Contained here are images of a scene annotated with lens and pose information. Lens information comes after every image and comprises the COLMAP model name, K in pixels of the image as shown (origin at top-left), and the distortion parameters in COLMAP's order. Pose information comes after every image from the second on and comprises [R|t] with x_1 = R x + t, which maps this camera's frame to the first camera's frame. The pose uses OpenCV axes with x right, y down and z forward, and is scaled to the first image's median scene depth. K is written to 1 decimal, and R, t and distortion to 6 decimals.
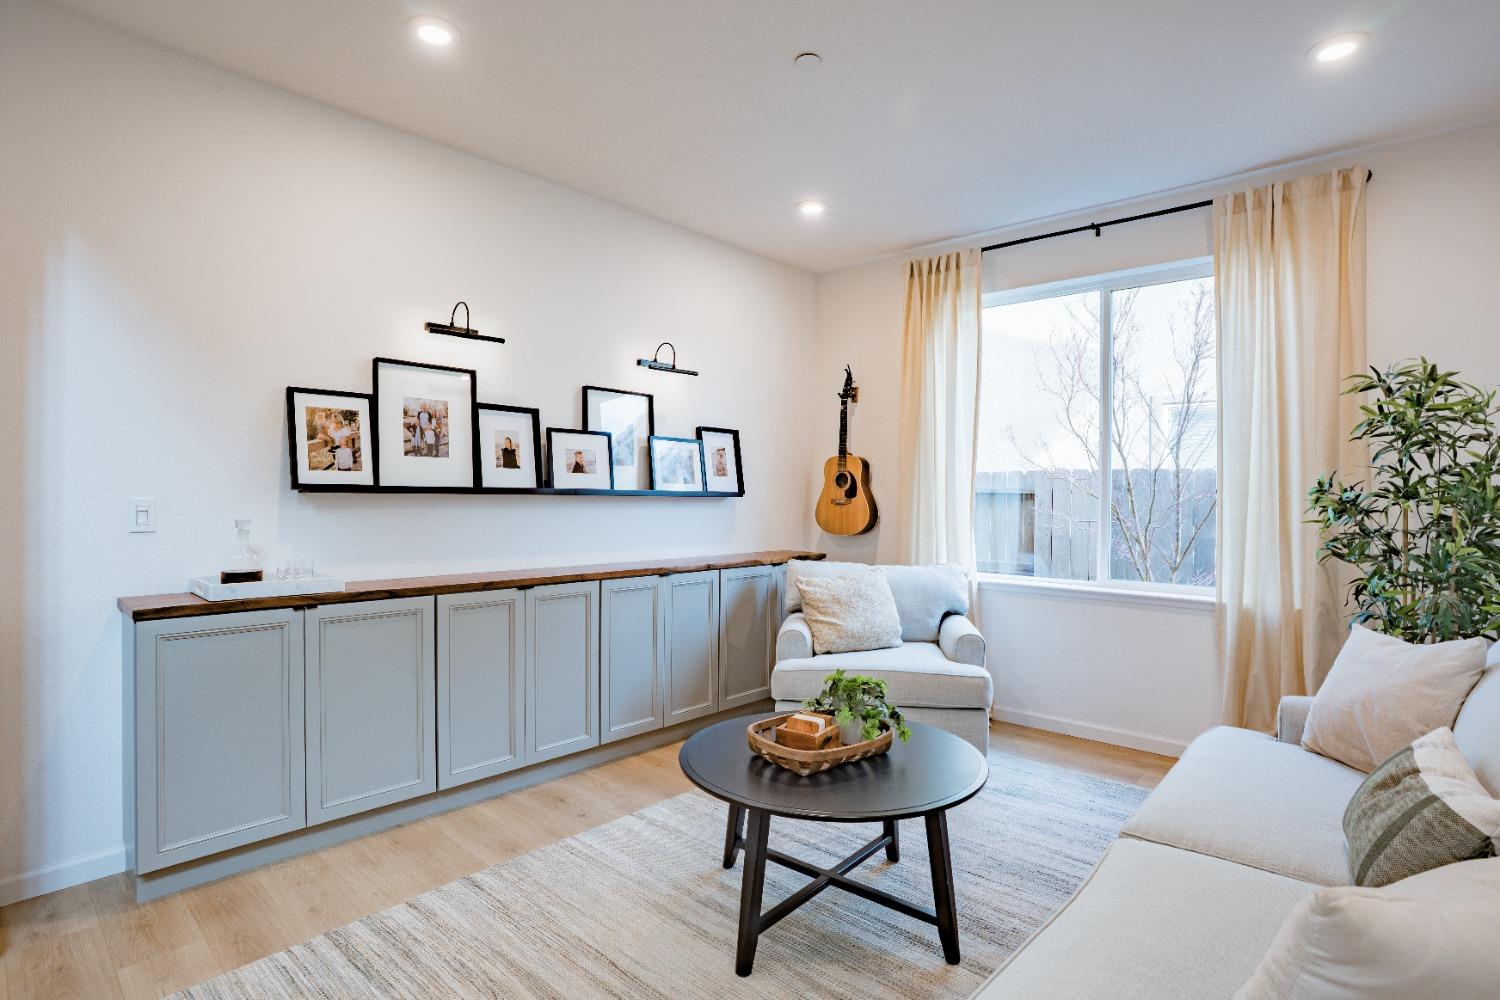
lens RADIAL K [[748.4, 0, 750.0], [0, 748.4, 500.0], [0, 0, 1]] dist [-0.095130, 0.054295]
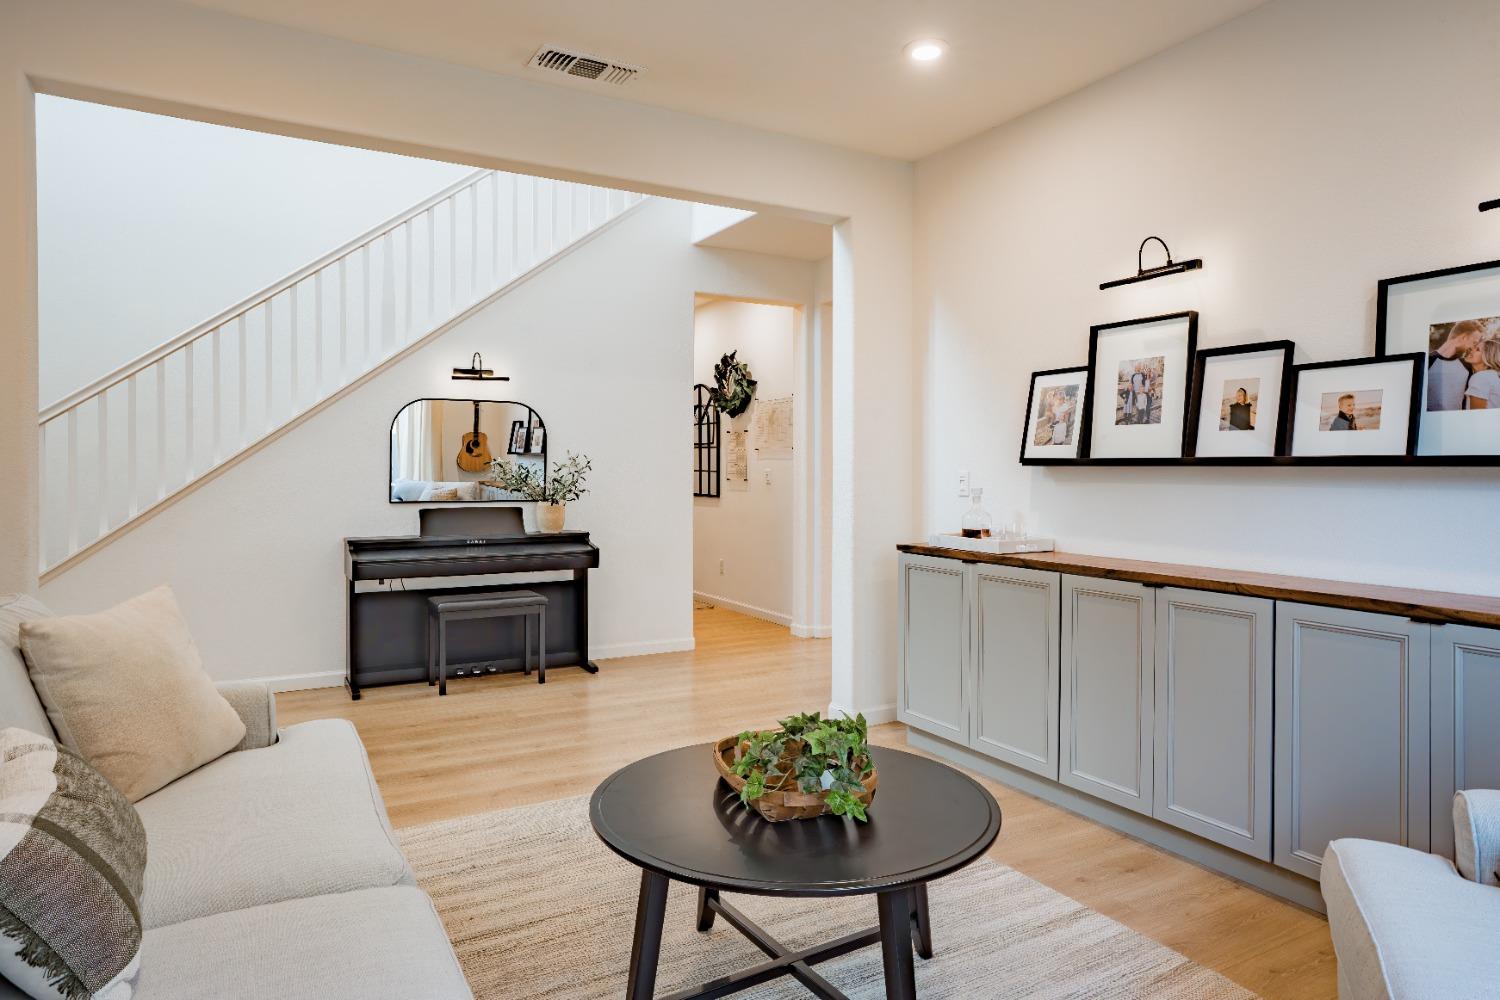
lens RADIAL K [[881.6, 0, 750.8], [0, 881.6, 481.9], [0, 0, 1]] dist [-0.000878, 0.000492]
pose [[-0.295634, 0.001068, -0.955301, 0.708283], [-0.014167, 0.999885, 0.005502, 0.010962], [0.955196, 0.015160, -0.295585, 0.872189]]
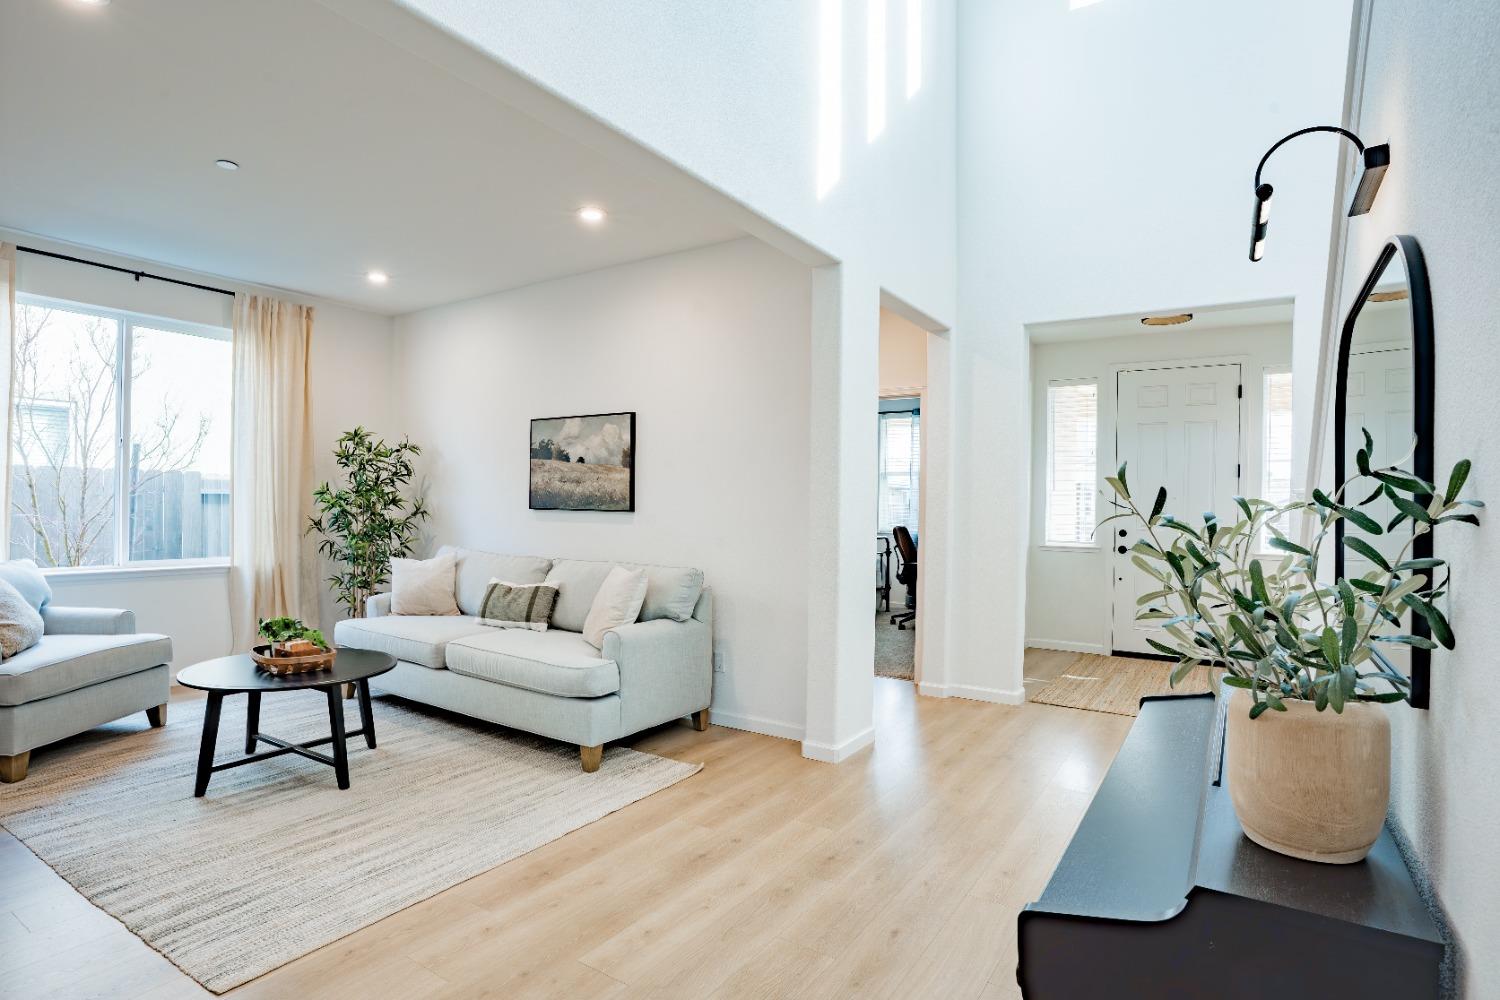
lens RADIAL K [[761.0, 0, 738.2], [0, 761.0, 498.7], [0, 0, 1]] dist [-0.115225, 0.090071]
pose [[-0.137105, -0.006447, 0.990536, -1.110680], [-0.004741, 0.999972, 0.005852, -0.010740], [-0.990545, -0.003894, -0.137132, 0.218517]]
